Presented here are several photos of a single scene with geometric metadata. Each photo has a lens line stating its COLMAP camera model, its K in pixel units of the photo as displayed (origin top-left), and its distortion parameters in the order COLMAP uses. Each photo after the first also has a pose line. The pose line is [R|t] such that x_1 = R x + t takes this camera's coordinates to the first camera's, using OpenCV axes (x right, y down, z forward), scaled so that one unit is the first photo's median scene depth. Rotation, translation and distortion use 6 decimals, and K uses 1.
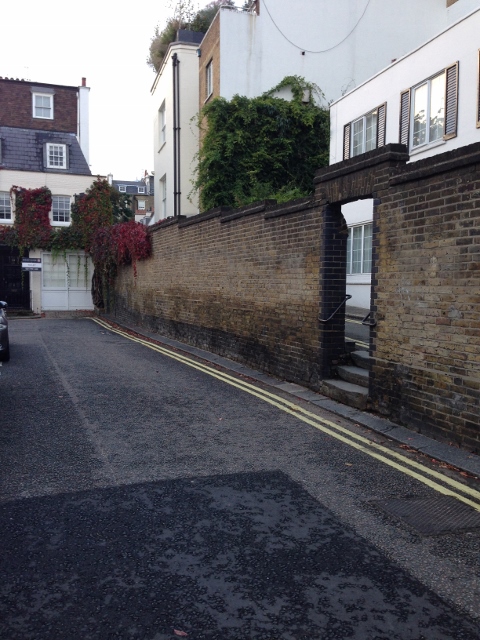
lens RADIAL K [[558.1, 0, 240.0], [0, 558.1, 320.0], [0, 0, 1]] dist [0.136683, -0.259062]
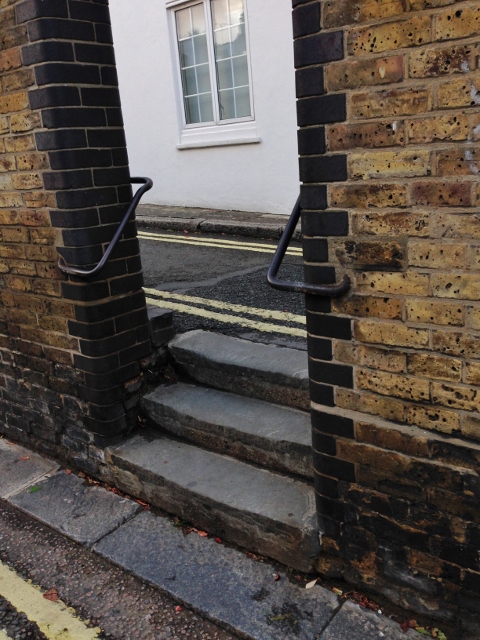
lens RADIAL K [[558.1, 0, 240.0], [0, 558.1, 320.0], [0, 0, 1]] dist [0.136683, -0.259062]
pose [[0.843144, -0.219050, 0.491045, 0.062601], [0.114507, 0.965454, 0.234066, -0.033493], [-0.525354, -0.141123, 0.839099, 0.652158]]
